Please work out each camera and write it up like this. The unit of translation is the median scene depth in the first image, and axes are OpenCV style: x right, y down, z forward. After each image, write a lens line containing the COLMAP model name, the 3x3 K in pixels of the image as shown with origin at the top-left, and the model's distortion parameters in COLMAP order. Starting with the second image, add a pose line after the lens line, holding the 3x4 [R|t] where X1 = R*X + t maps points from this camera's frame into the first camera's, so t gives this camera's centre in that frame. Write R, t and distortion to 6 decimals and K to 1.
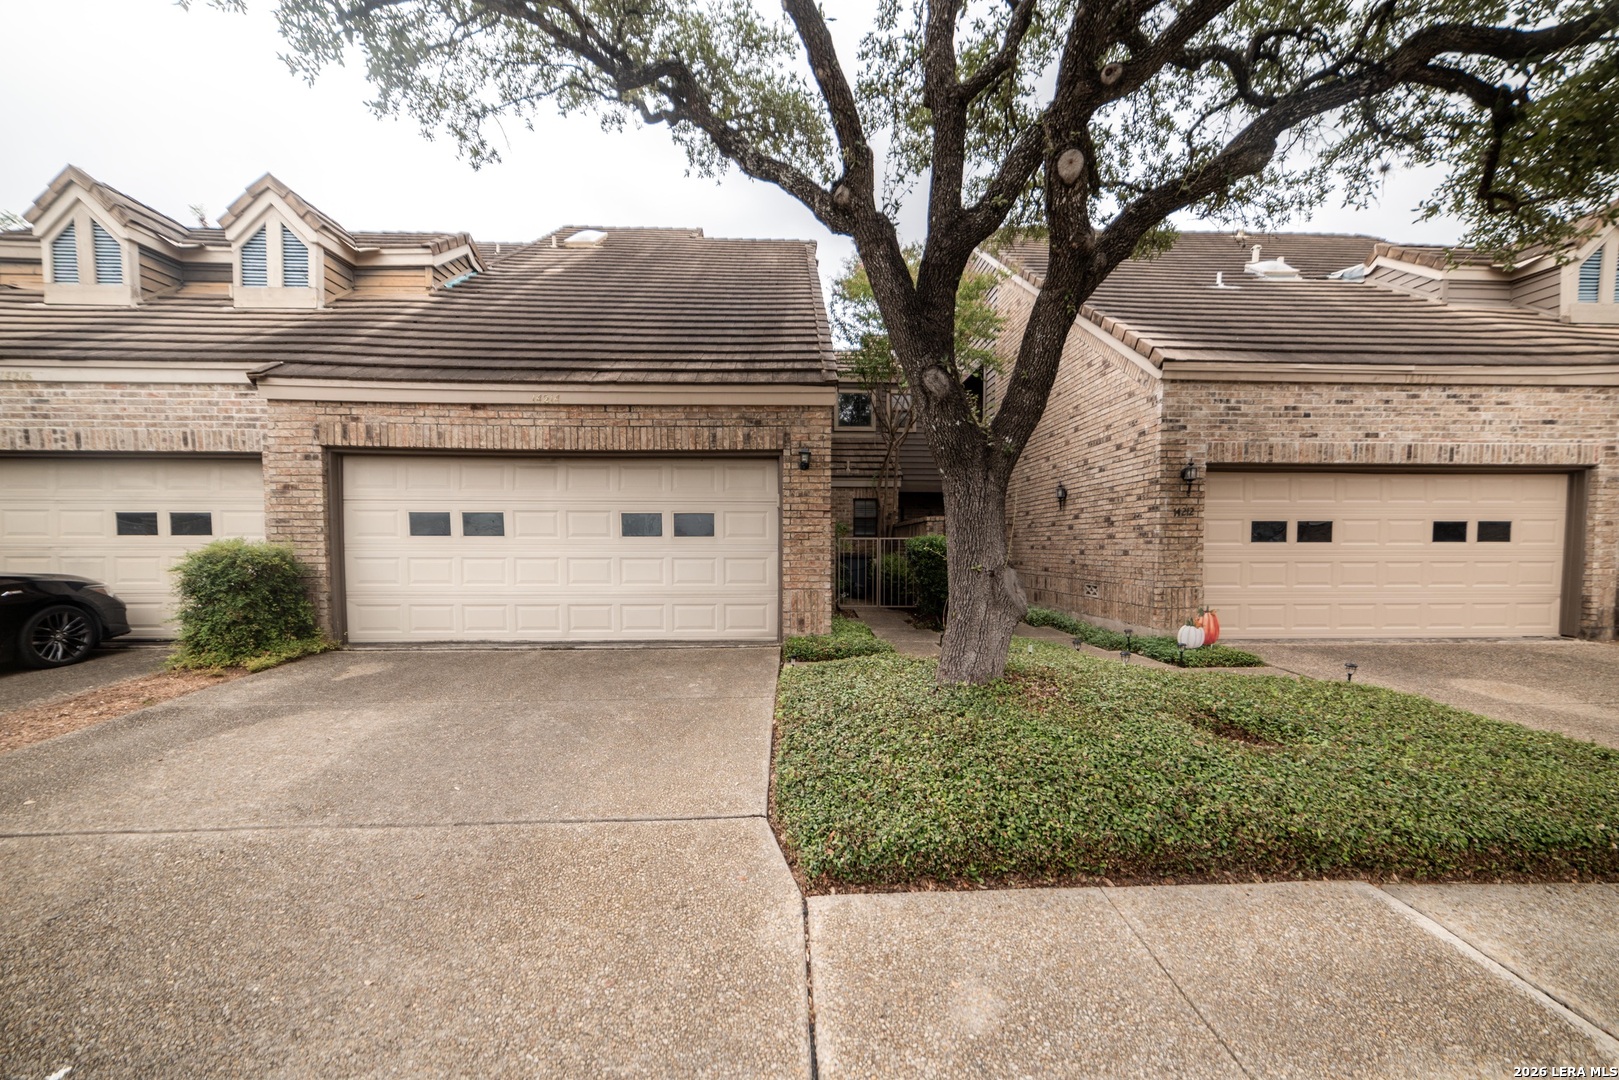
lens RADIAL K [[628.0, 0, 811.5], [0, 628.0, 573.0], [0, 0, 1]] dist [0.001401, 0.000740]
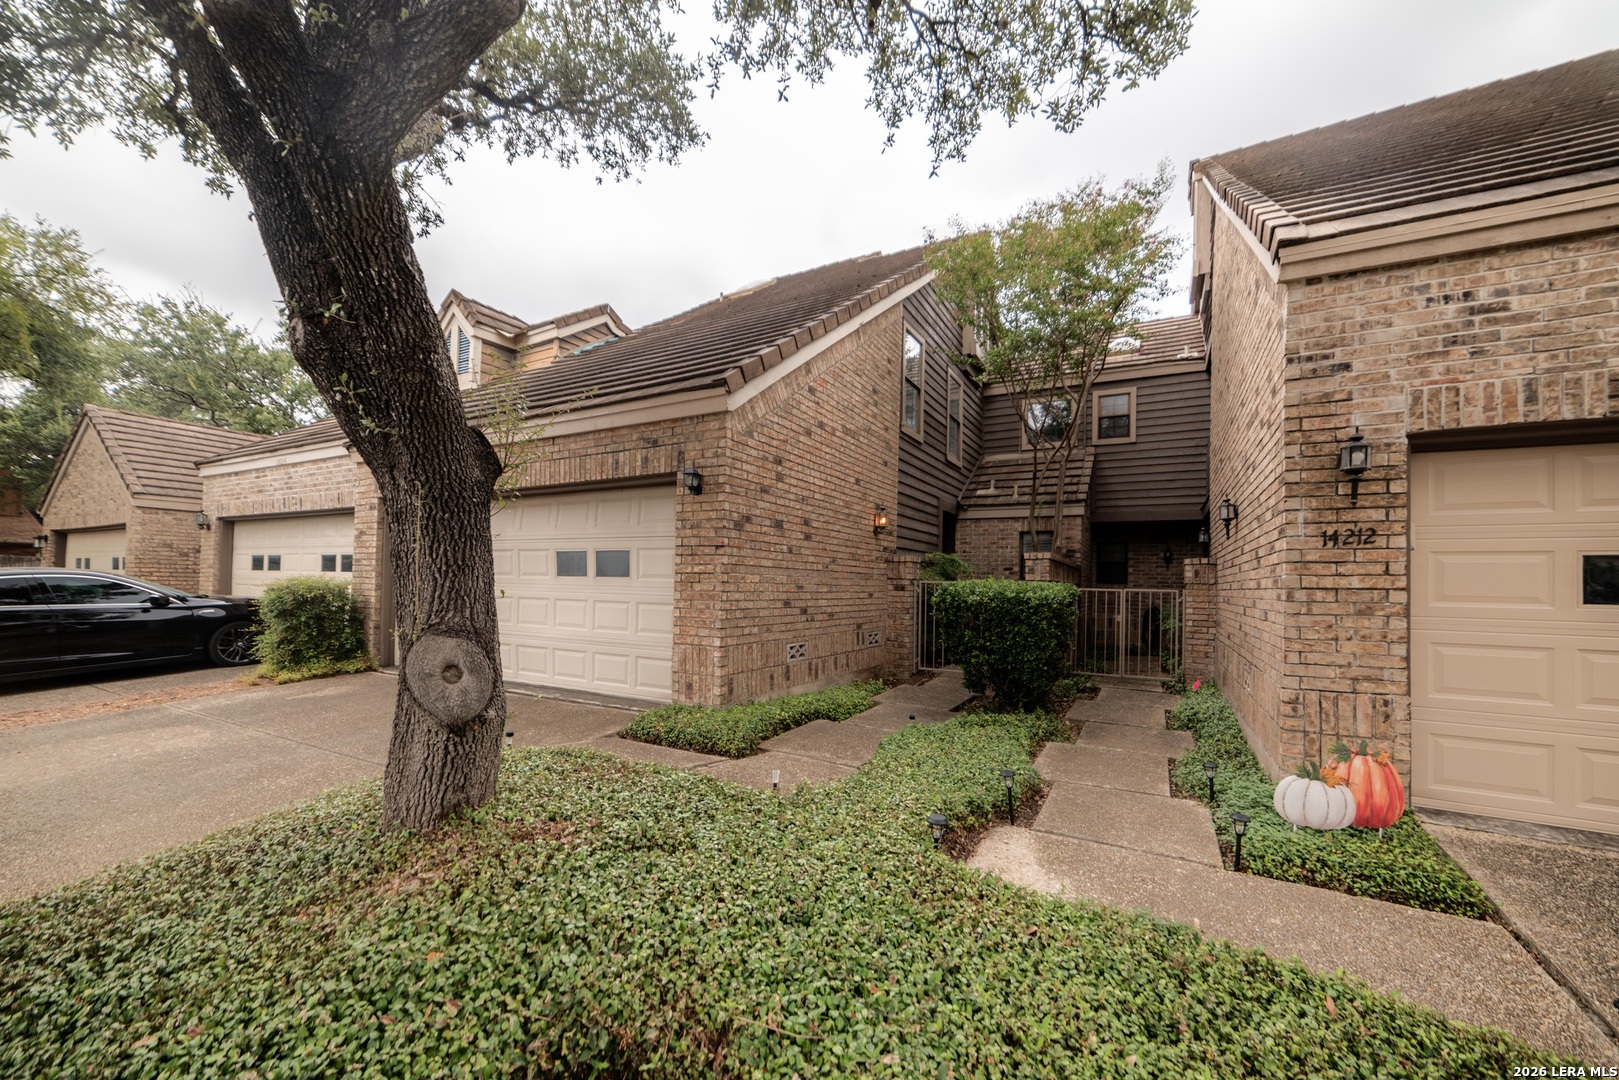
lens RADIAL K [[628.0, 0, 811.5], [0, 628.0, 573.0], [0, 0, 1]] dist [0.001401, 0.000740]
pose [[0.856832, 0.007418, -0.515542, 0.491302], [-0.040196, 0.997814, -0.052449, -0.027389], [0.514026, 0.065663, 0.855258, 0.372809]]
